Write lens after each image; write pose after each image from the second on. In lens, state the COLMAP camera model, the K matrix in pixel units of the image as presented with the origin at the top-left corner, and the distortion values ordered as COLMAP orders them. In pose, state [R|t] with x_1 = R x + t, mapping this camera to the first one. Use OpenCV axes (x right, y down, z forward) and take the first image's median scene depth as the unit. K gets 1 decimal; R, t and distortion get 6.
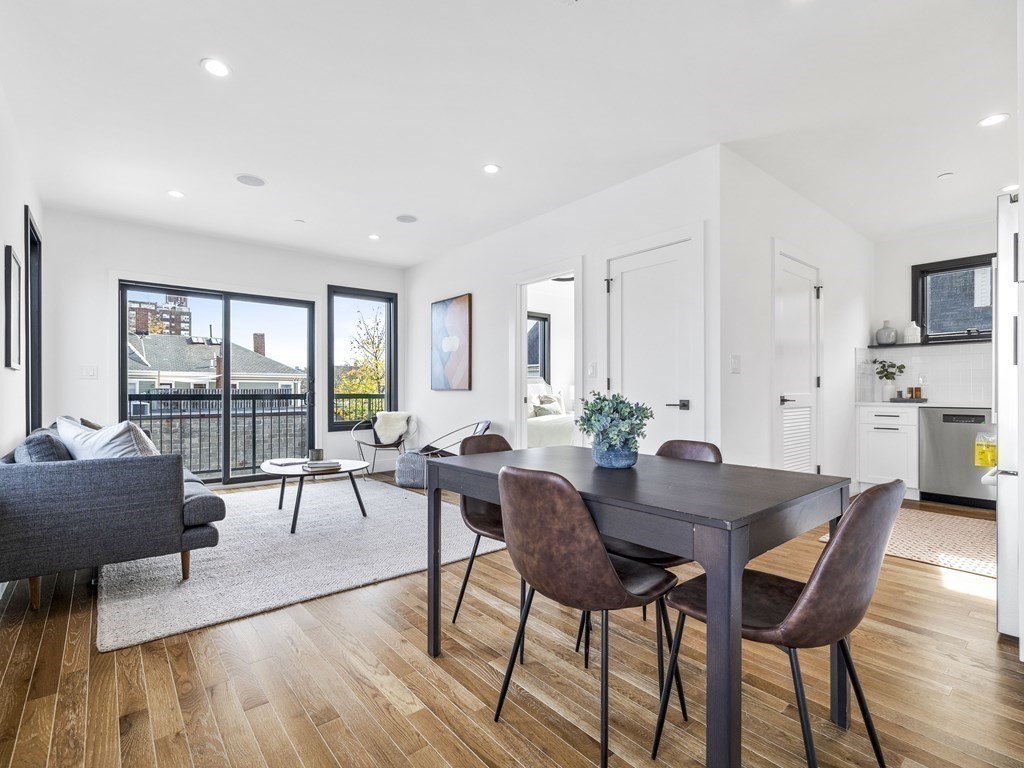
lens RADIAL K [[493.5, 0, 506.5], [0, 493.5, 390.7], [0, 0, 1]] dist [0.001488, 0.000092]
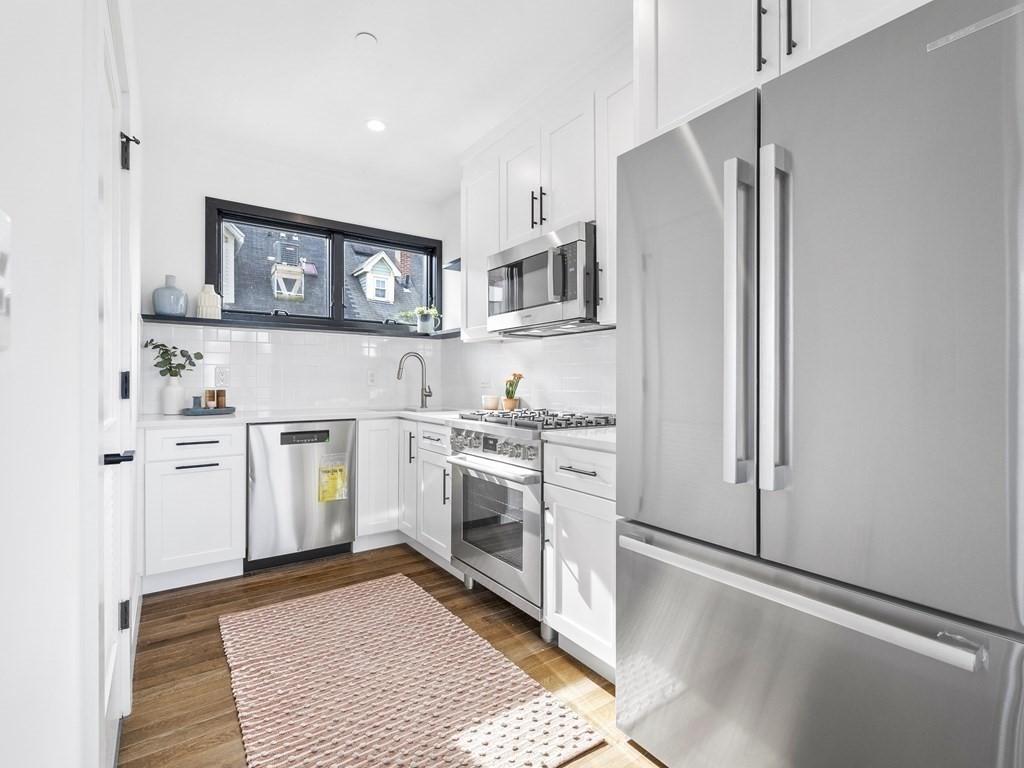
lens RADIAL K [[493.5, 0, 501.2], [0, 493.5, 379.6], [0, 0, 1]] dist [0.001488, 0.000092]
pose [[0.062873, 0.003664, 0.998015, 0.219311], [-0.003149, 0.999989, -0.003473, -0.018856], [-0.998017, -0.002925, 0.062883, 0.589593]]
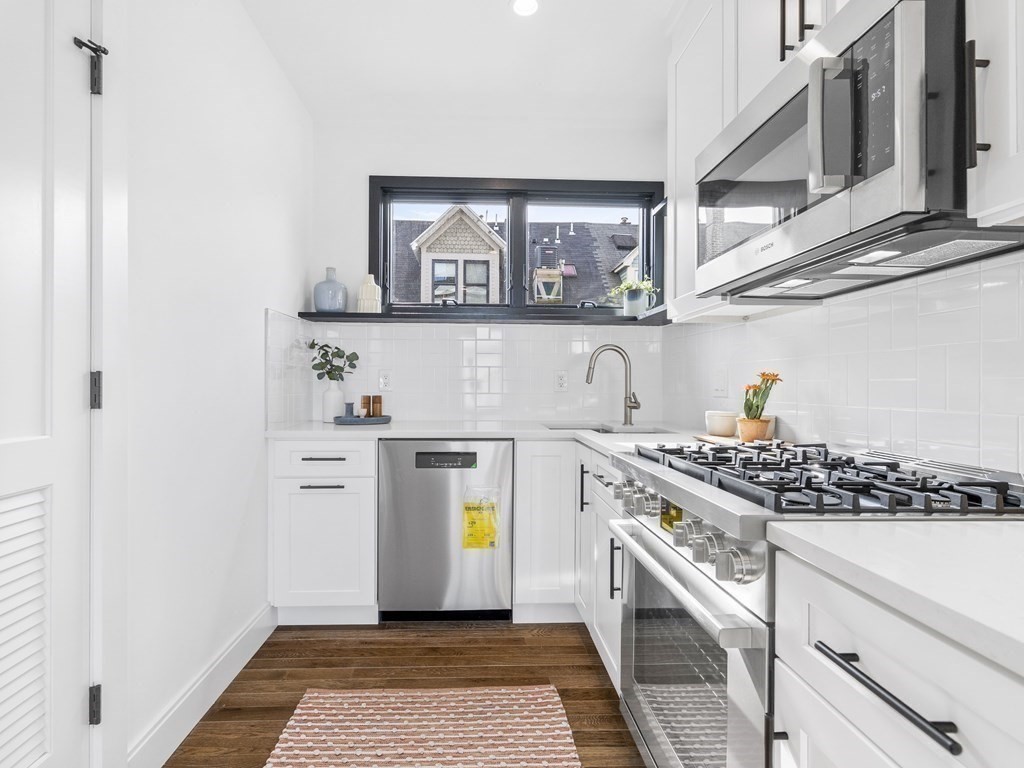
lens RADIAL K [[493.5, 0, 504.8], [0, 493.5, 384.9], [0, 0, 1]] dist [0.001488, 0.000092]
pose [[0.584581, 0.004061, 0.811325, 0.465223], [-0.006386, 0.999980, -0.000404, -0.019008], [-0.811310, -0.004945, 0.584595, 0.557513]]
